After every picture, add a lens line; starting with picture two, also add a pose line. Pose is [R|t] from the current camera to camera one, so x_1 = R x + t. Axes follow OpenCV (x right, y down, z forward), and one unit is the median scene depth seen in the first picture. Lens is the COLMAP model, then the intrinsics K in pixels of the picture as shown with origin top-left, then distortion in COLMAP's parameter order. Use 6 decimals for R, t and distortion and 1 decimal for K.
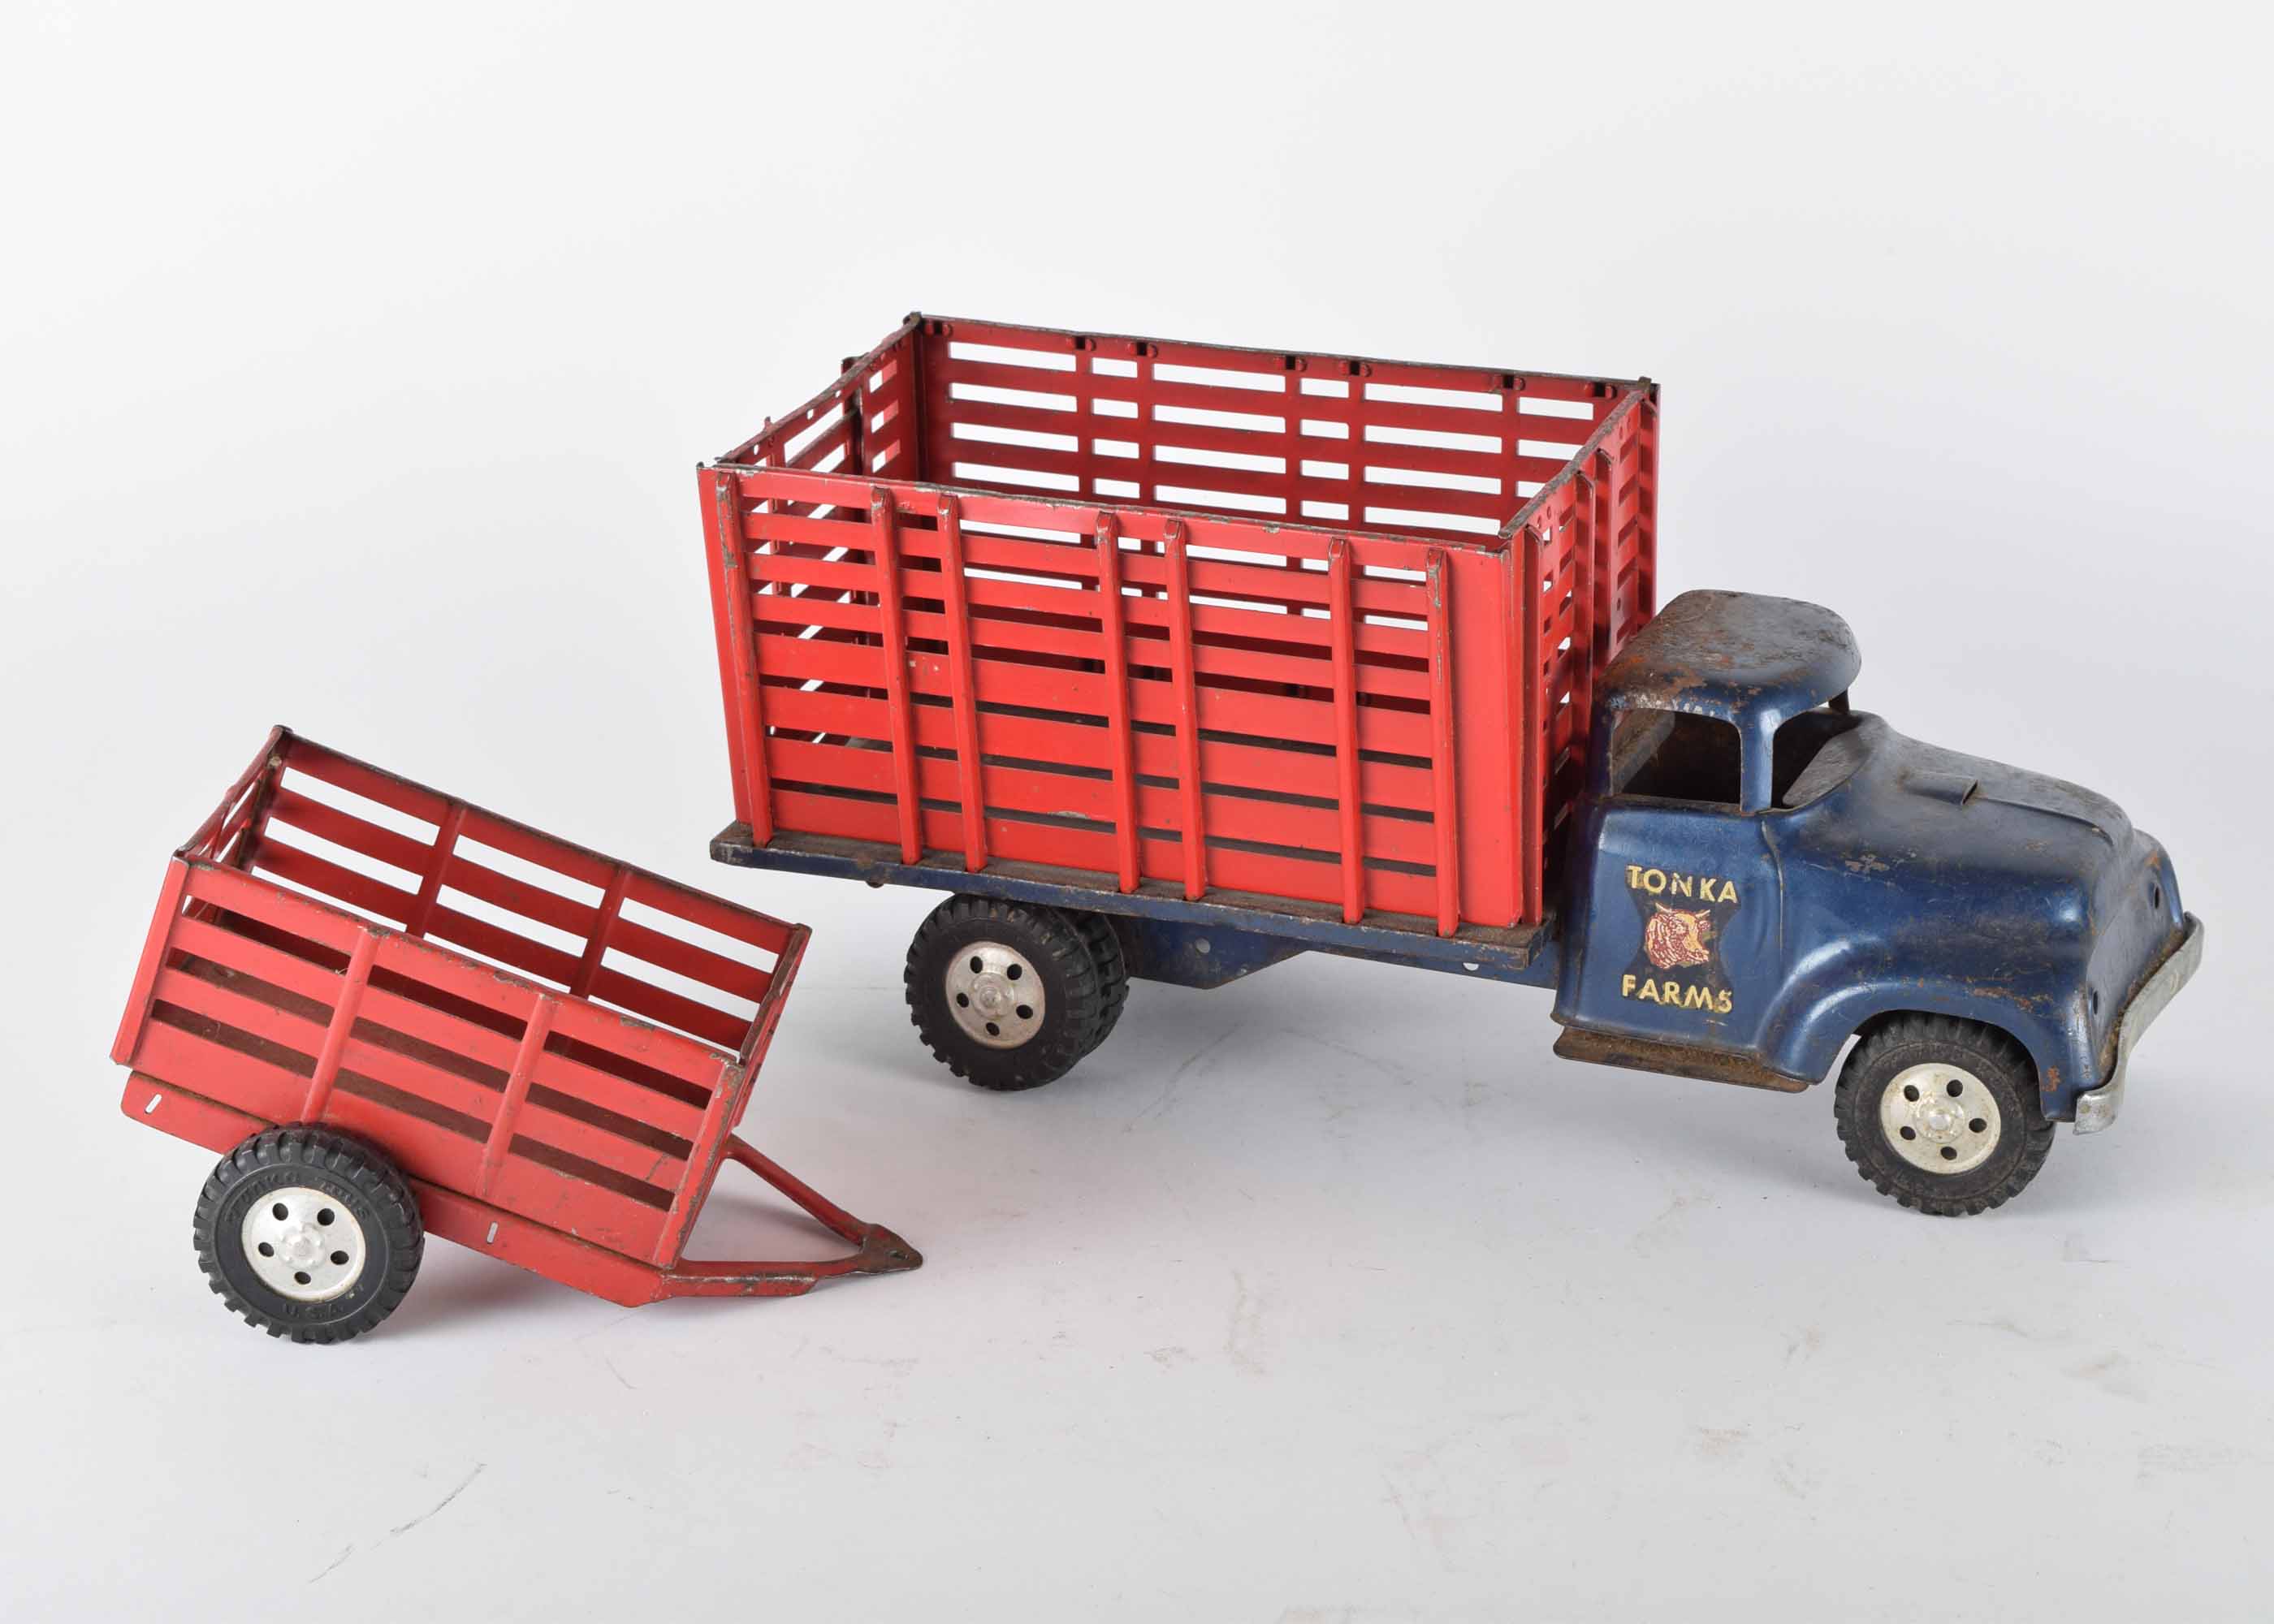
lens RADIAL K [[5007.5, 0, 1137.0], [0, 5007.5, 812.0], [0, 0, 1]] dist [-0.056215, -0.290661]
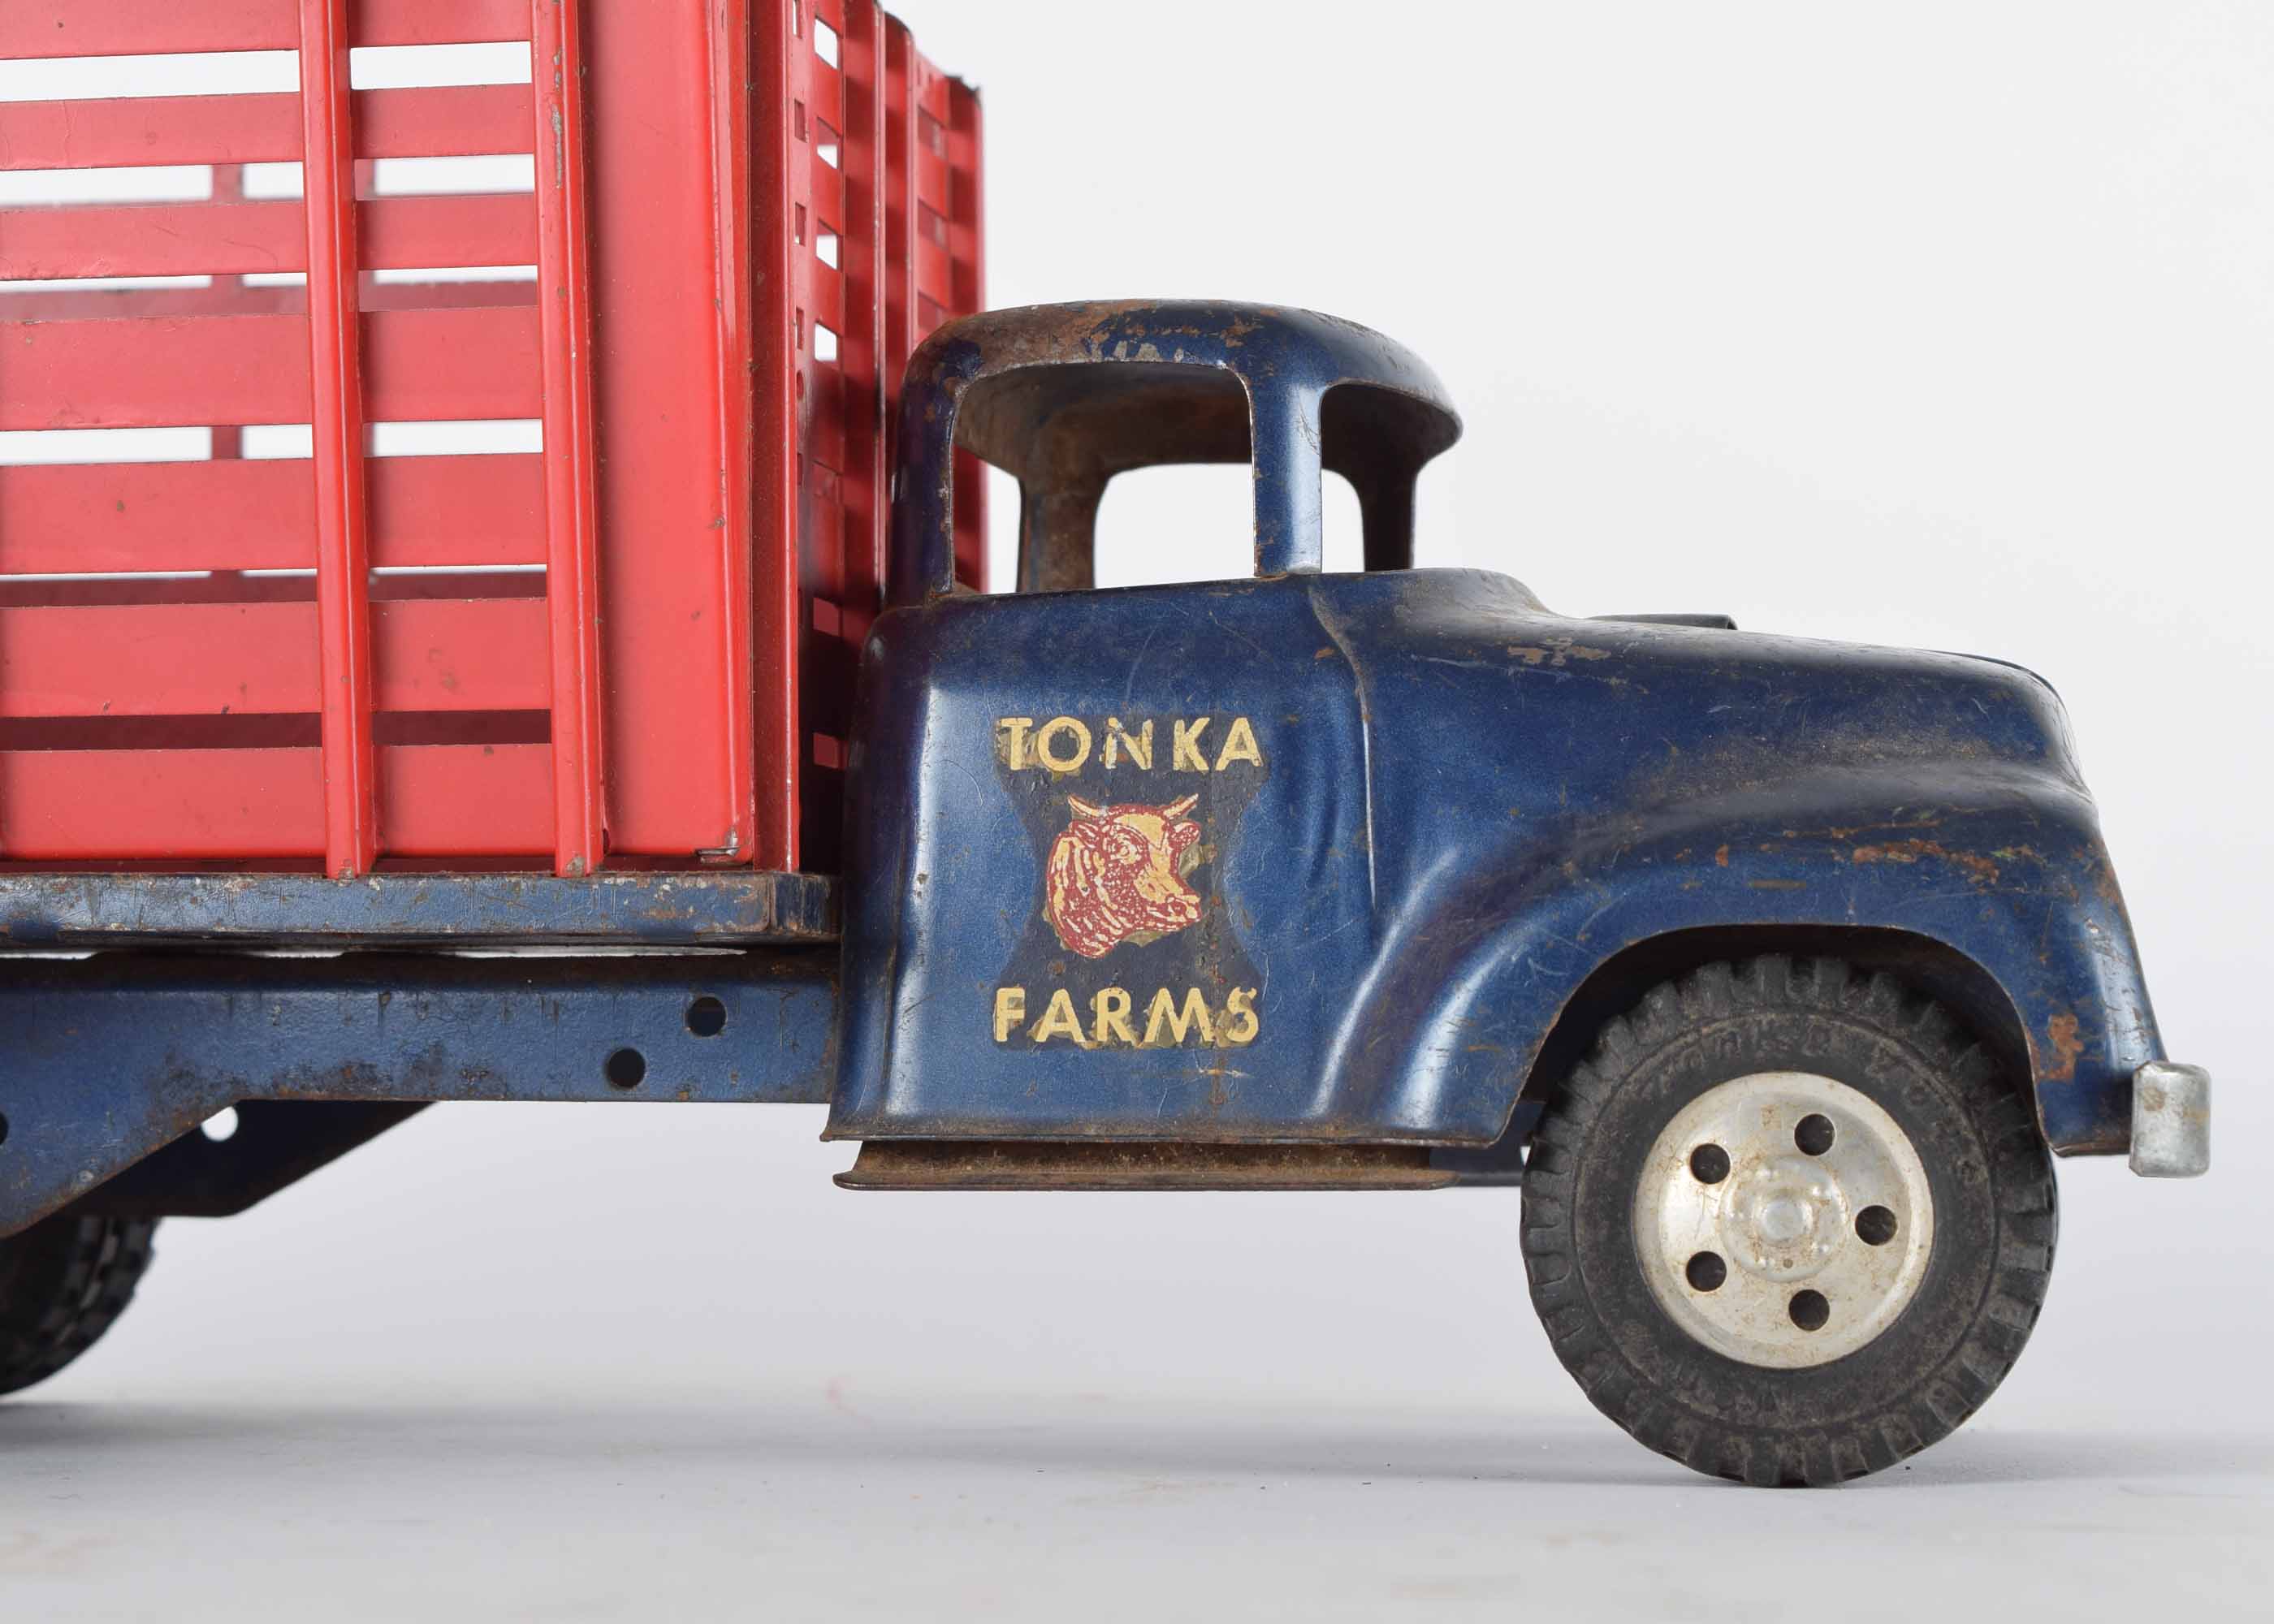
lens RADIAL K [[5007.5, 0, 1137.0], [0, 5007.5, 812.0], [0, 0, 1]] dist [-0.056215, -0.290661]
pose [[0.981650, 0.025898, 0.188924, 0.028663], [0.057862, 0.903570, -0.424516, 0.200423], [-0.181700, 0.427657, 0.885491, 0.619593]]
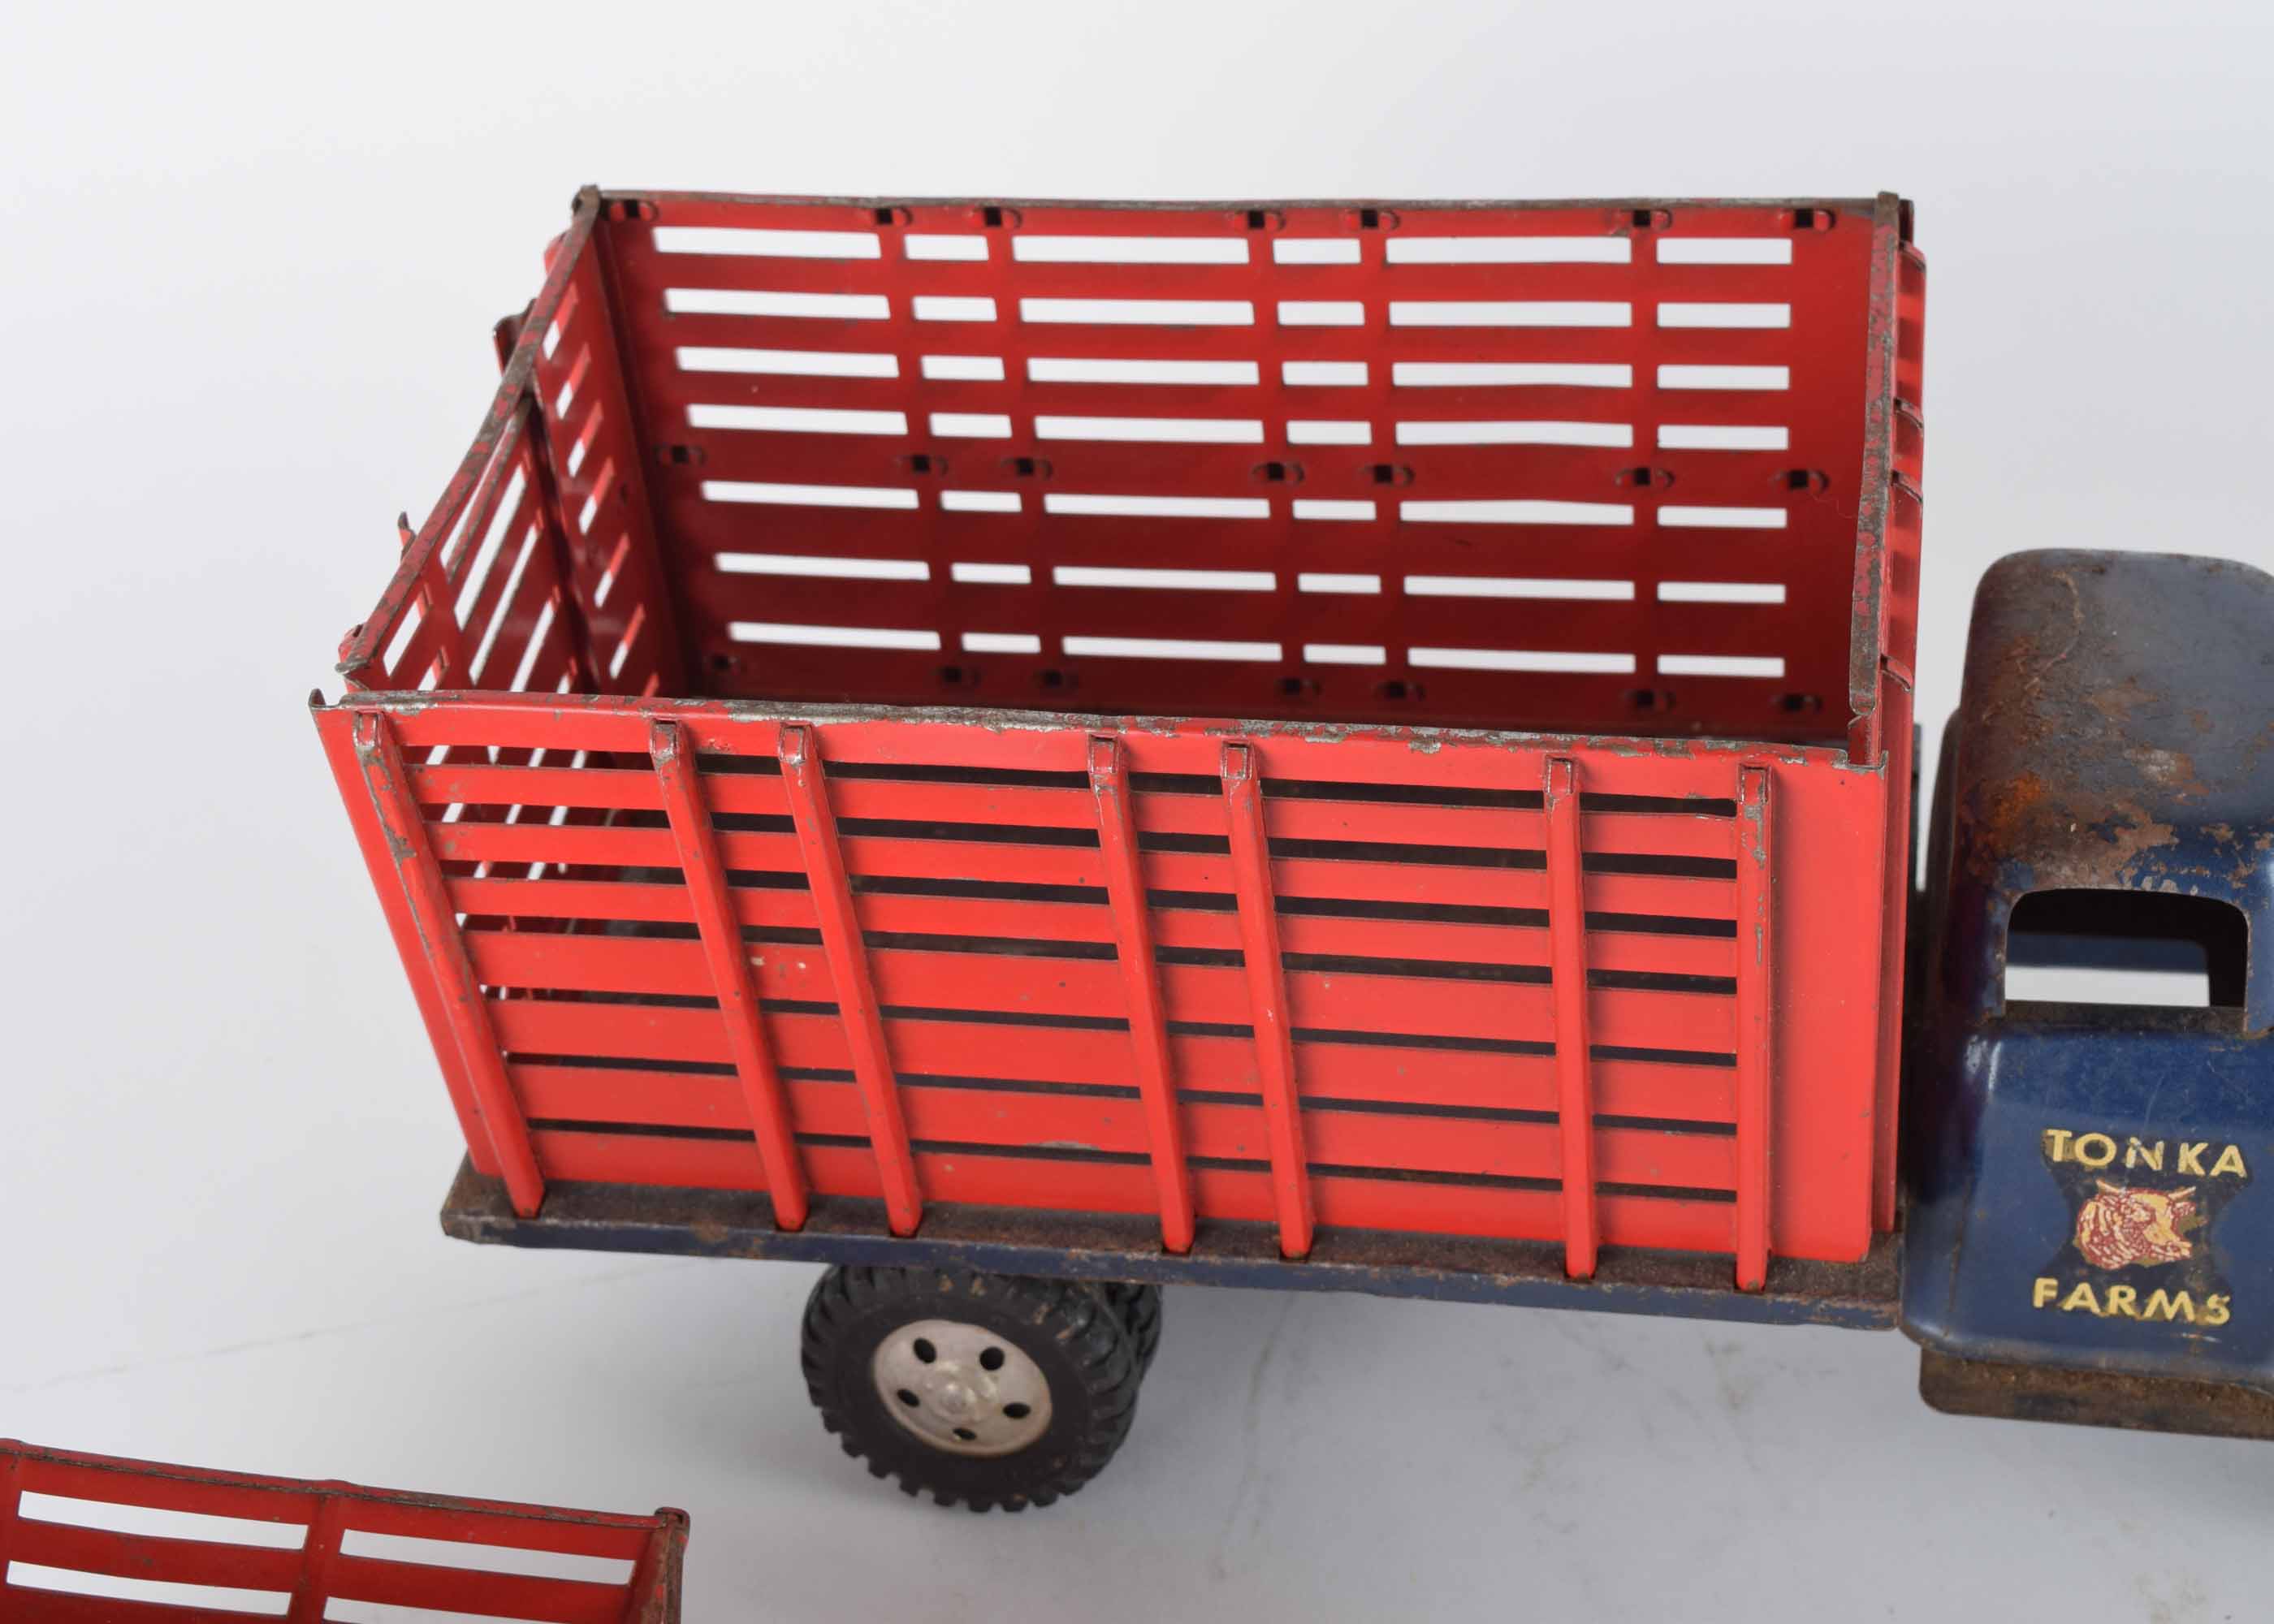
lens RADIAL K [[3988.0, 0, 1137.0], [0, 3988.0, 812.0], [0, 0, 1]] dist [-0.008001, 0.021816]
pose [[0.978171, -0.176468, 0.109725, -0.050529], [0.139145, 0.948413, 0.284870, -0.171920], [-0.154335, -0.263384, 0.952266, 0.580535]]
